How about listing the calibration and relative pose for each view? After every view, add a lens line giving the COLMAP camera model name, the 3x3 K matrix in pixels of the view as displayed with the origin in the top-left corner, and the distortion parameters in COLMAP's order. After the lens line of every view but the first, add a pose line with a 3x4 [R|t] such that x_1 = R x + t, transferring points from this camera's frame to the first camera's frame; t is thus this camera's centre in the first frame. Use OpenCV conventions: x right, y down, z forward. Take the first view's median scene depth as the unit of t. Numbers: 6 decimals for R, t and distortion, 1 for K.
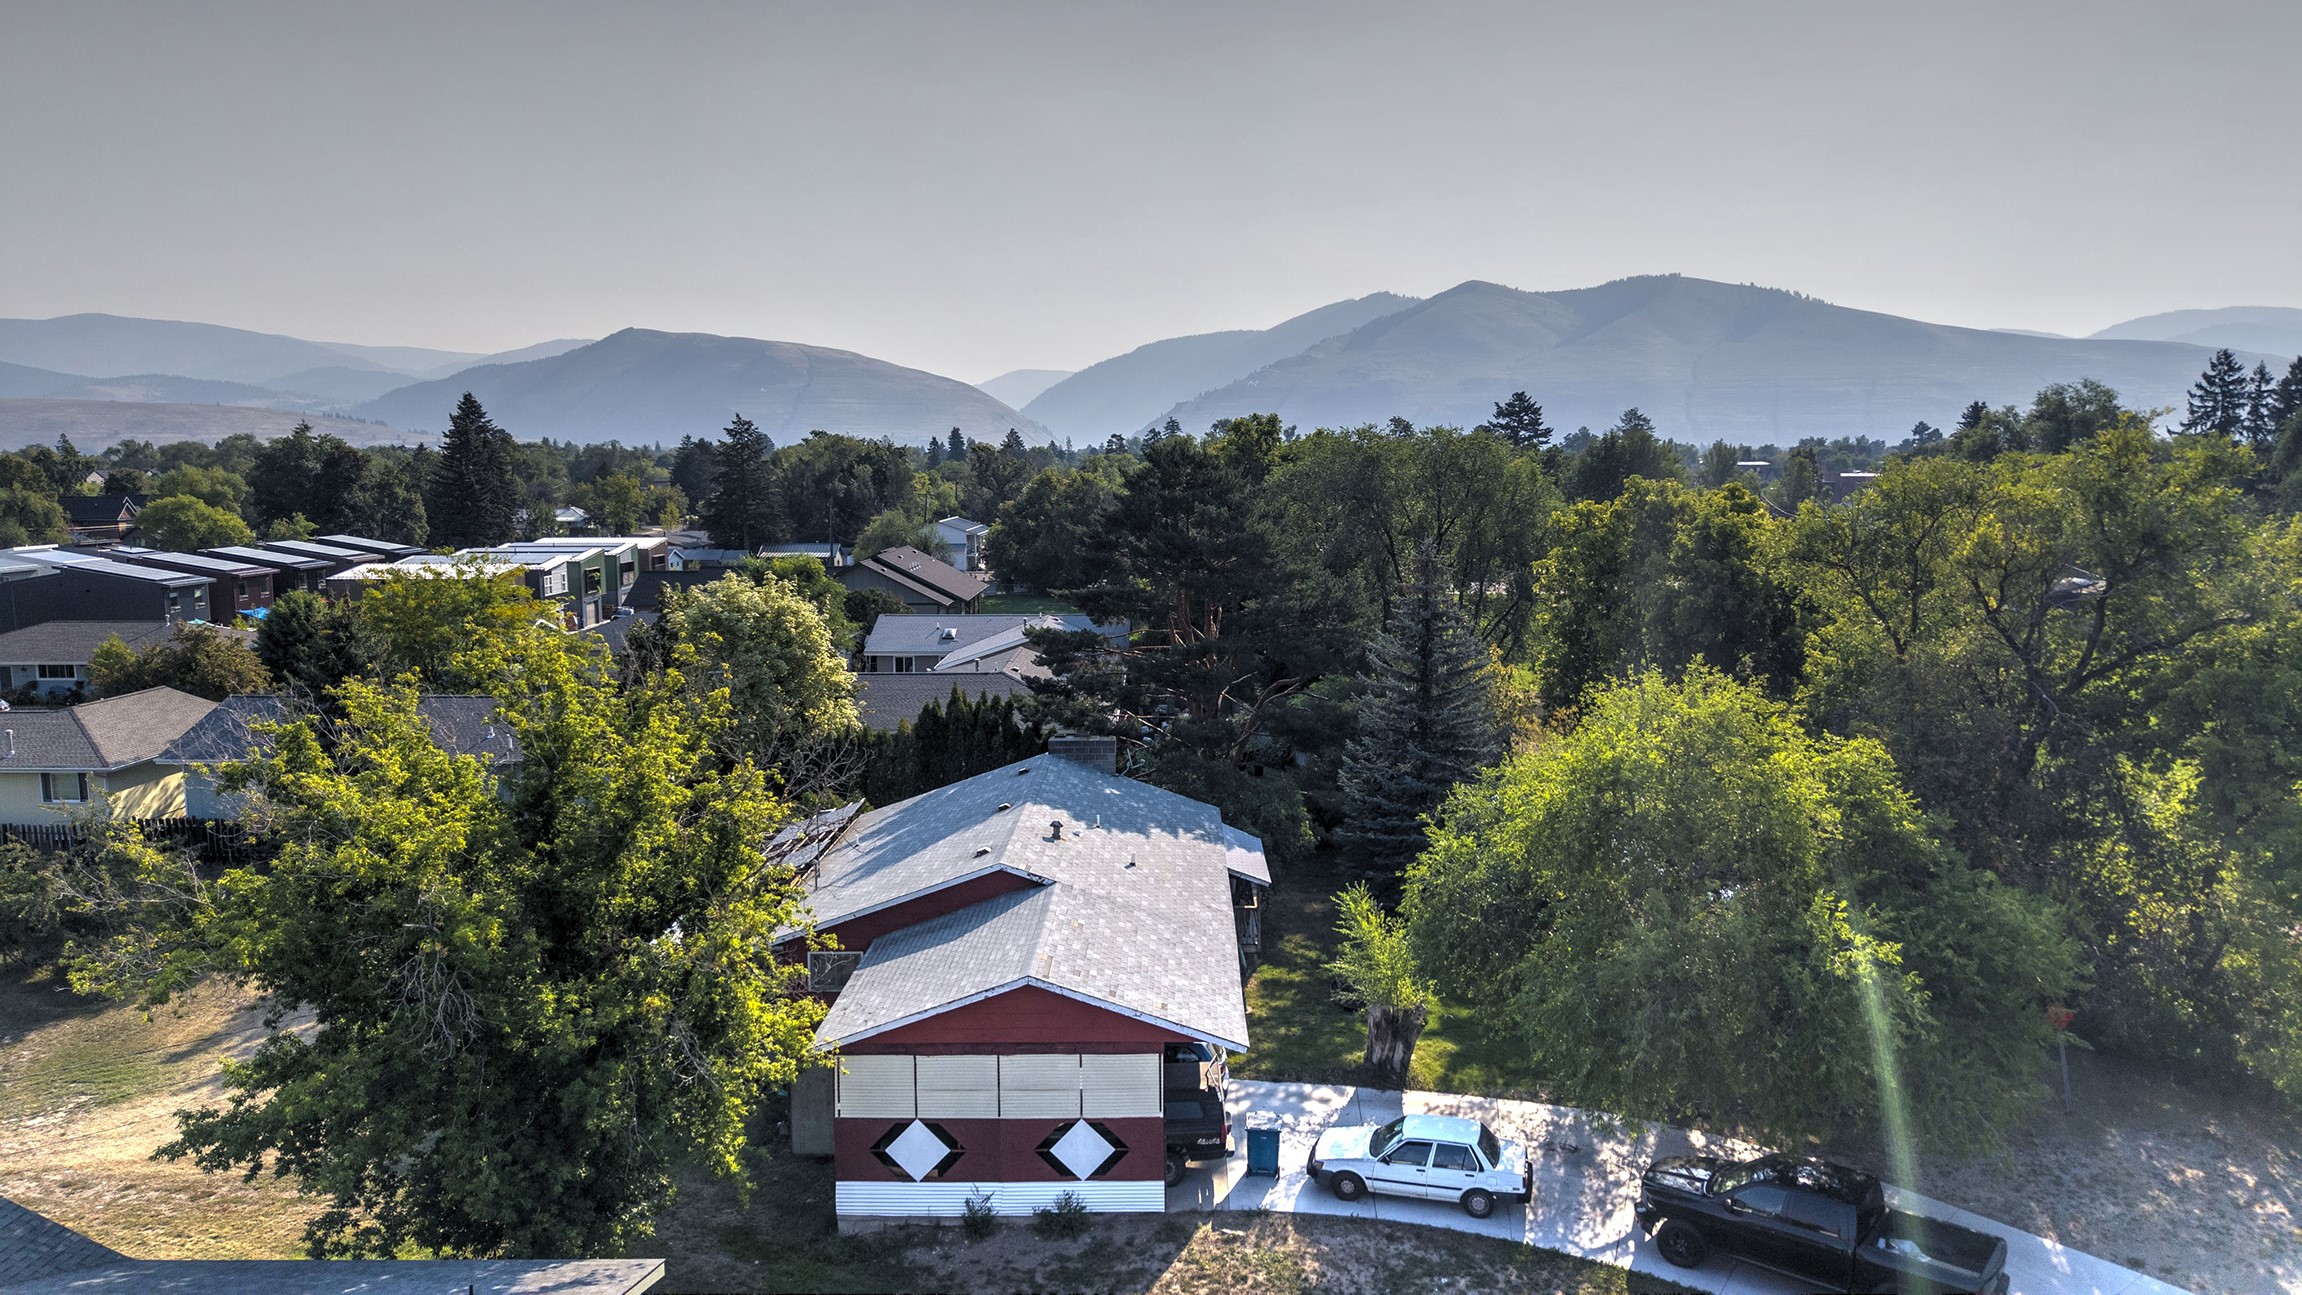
lens RADIAL K [[1541.9, 0, 1150.7], [0, 1541.9, 684.8], [0, 0, 1]] dist [0.021983, -0.025356]
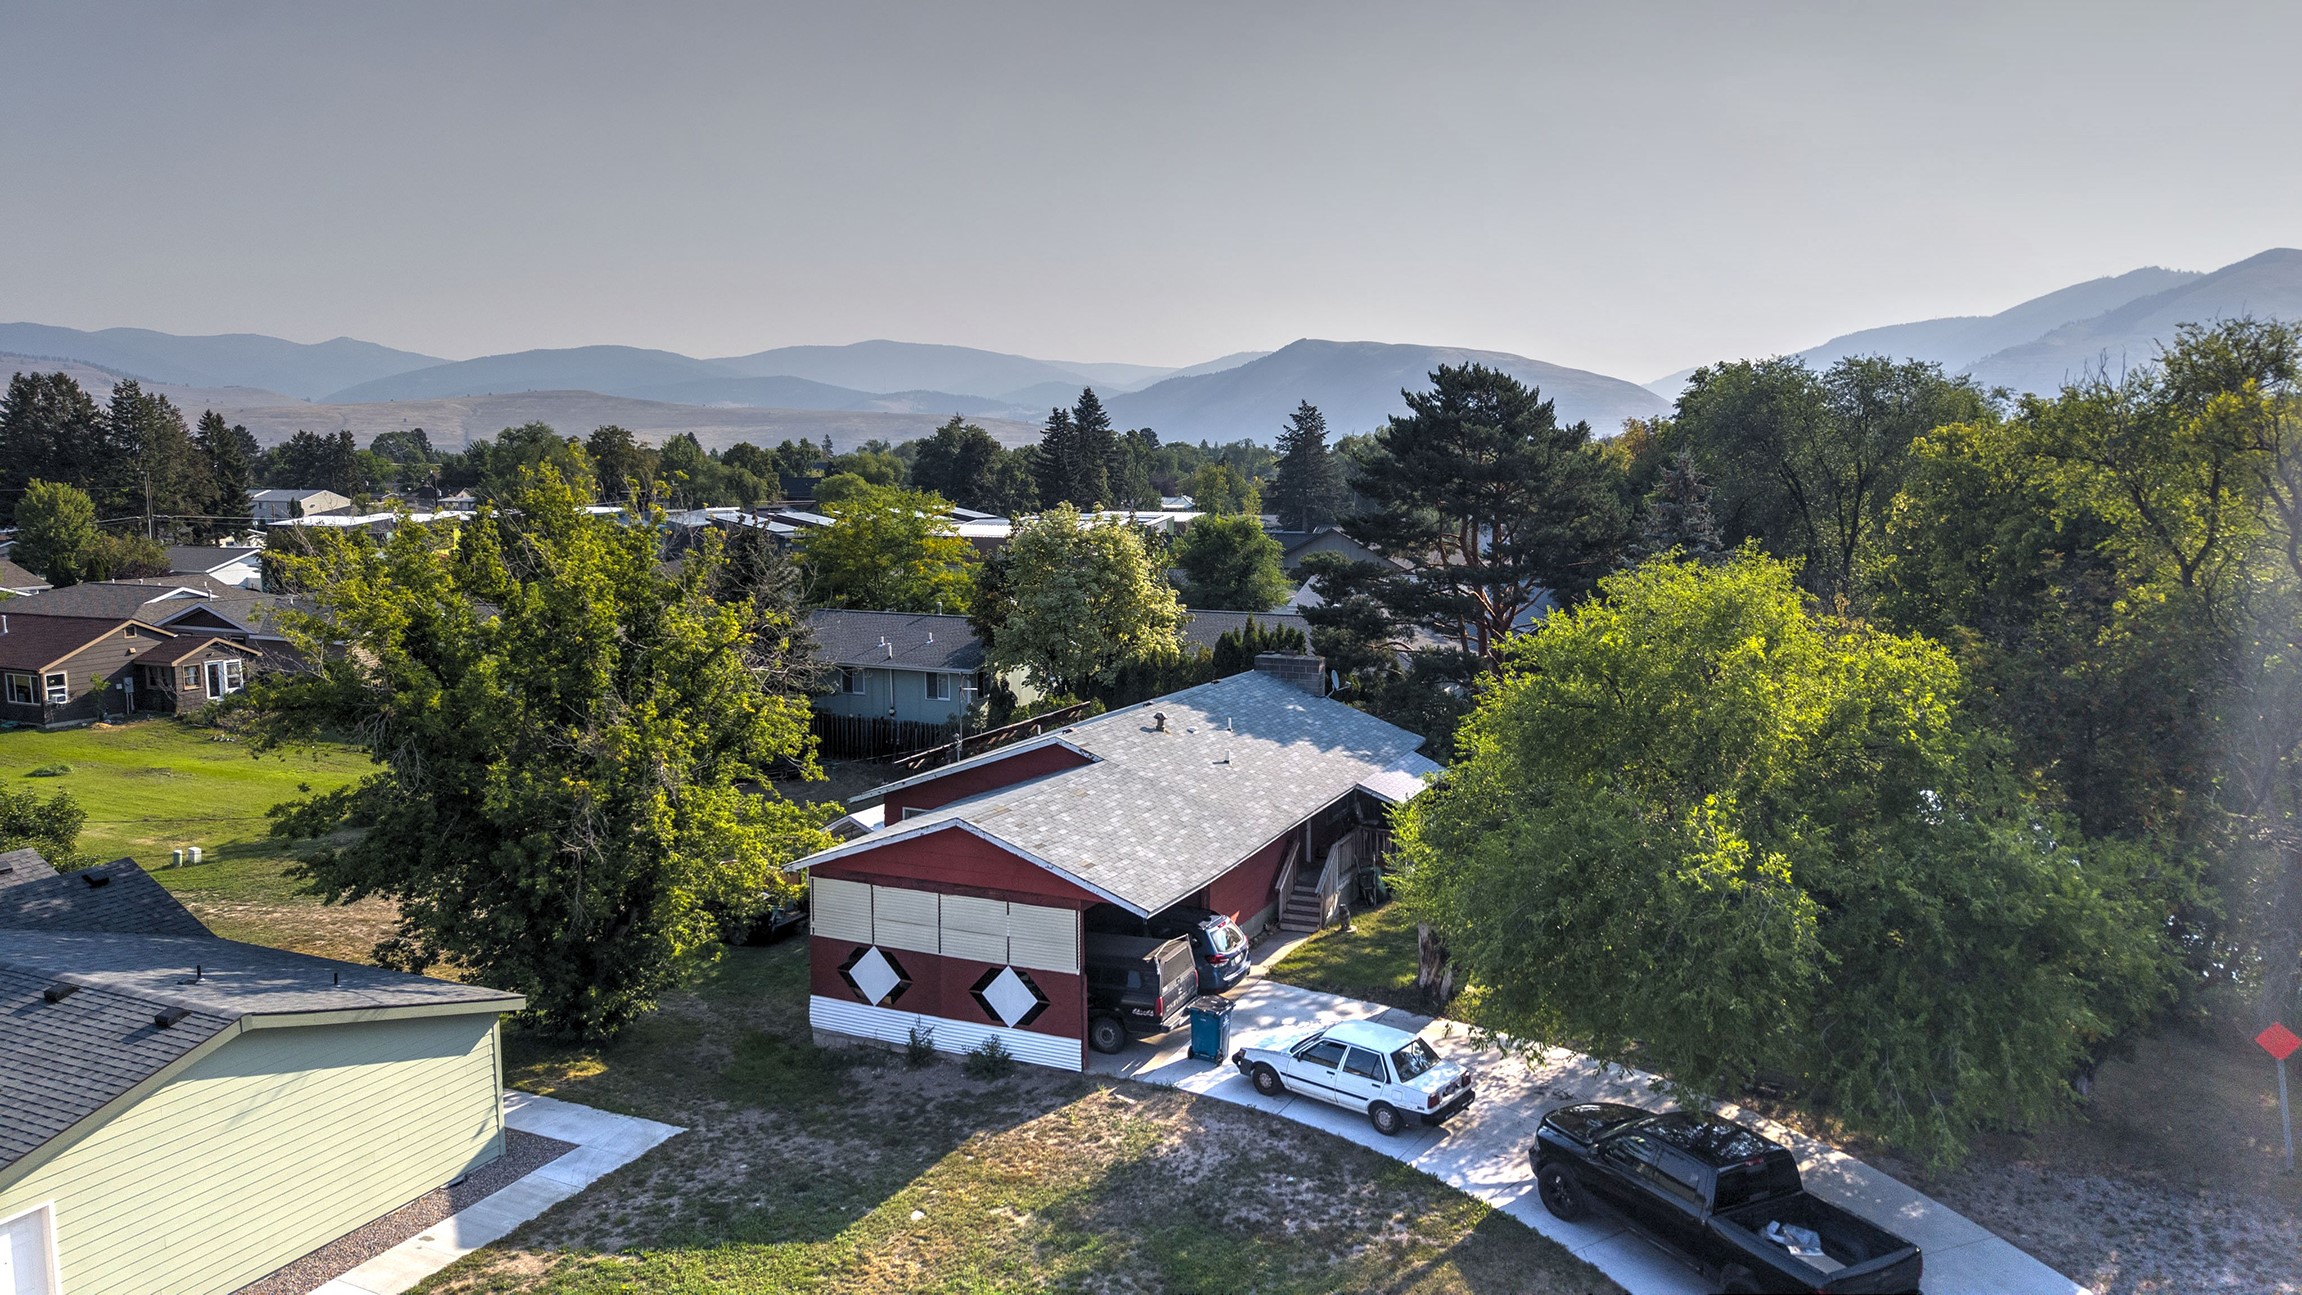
lens RADIAL K [[1532.2, 0, 1151.0], [0, 1532.2, 647.5], [0, 0, 1]] dist [0.070500, -0.092099]
pose [[0.912136, 0.050473, -0.406769, 0.444030], [-0.061265, 0.998030, -0.013544, 0.077130], [0.405284, 0.037275, 0.913431, 0.095929]]
